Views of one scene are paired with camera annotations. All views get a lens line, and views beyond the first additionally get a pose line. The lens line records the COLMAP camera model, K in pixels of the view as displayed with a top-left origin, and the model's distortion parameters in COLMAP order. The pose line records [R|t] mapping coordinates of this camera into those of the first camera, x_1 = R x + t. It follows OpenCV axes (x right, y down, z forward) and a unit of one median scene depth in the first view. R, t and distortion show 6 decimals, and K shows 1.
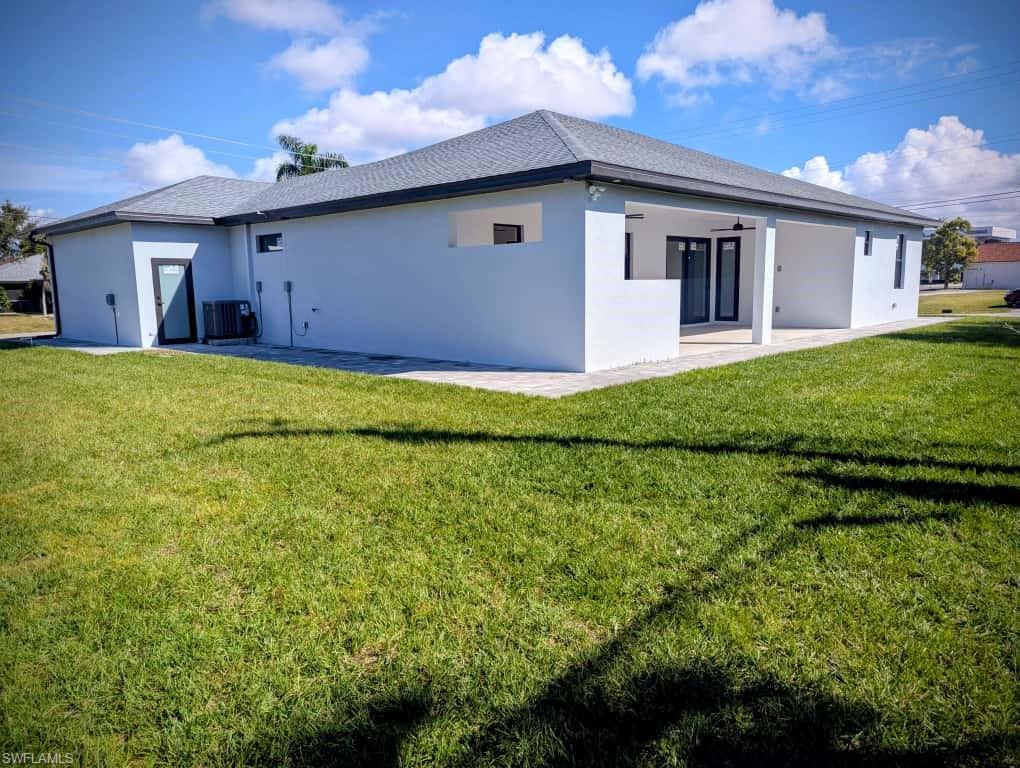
lens RADIAL K [[722.8, 0, 510.0], [0, 722.8, 384.0], [0, 0, 1]] dist [0.015917, -0.004146]
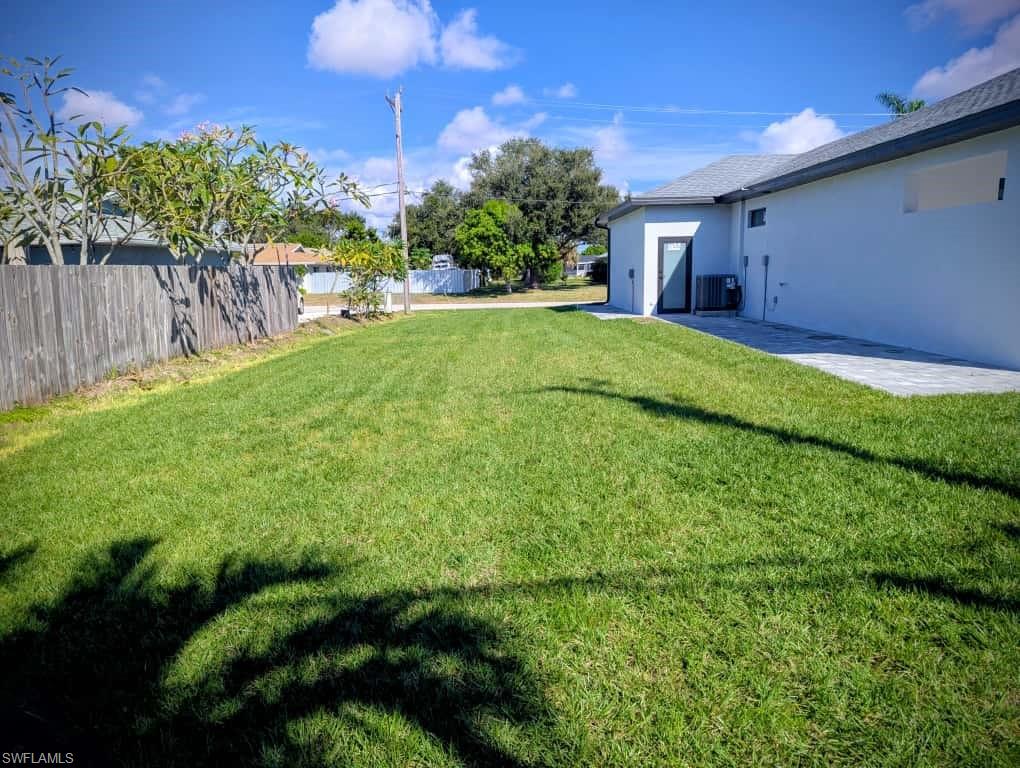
lens RADIAL K [[722.8, 0, 510.0], [0, 722.8, 384.0], [0, 0, 1]] dist [0.015917, -0.004146]
pose [[0.689110, 0.112310, -0.715901, 0.176330], [-0.084899, 0.993626, 0.074157, -0.008802], [0.719667, 0.009677, 0.694252, 0.047519]]
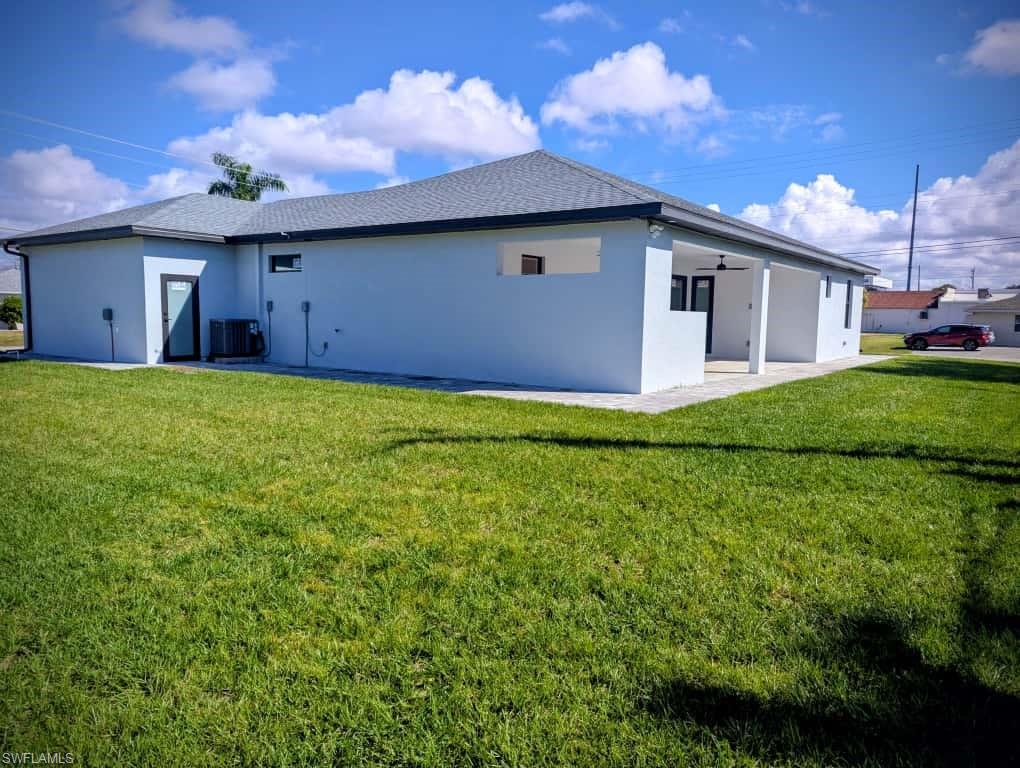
lens RADIAL K [[735.9, 0, 506.4], [0, 735.9, 345.7], [0, 0, 1]] dist [0.019294, -0.002556]
pose [[0.990678, 0.027112, 0.133500, -0.156575], [-0.014057, 0.995109, -0.097779, 0.014552], [-0.135498, 0.094991, 0.986213, -0.040419]]
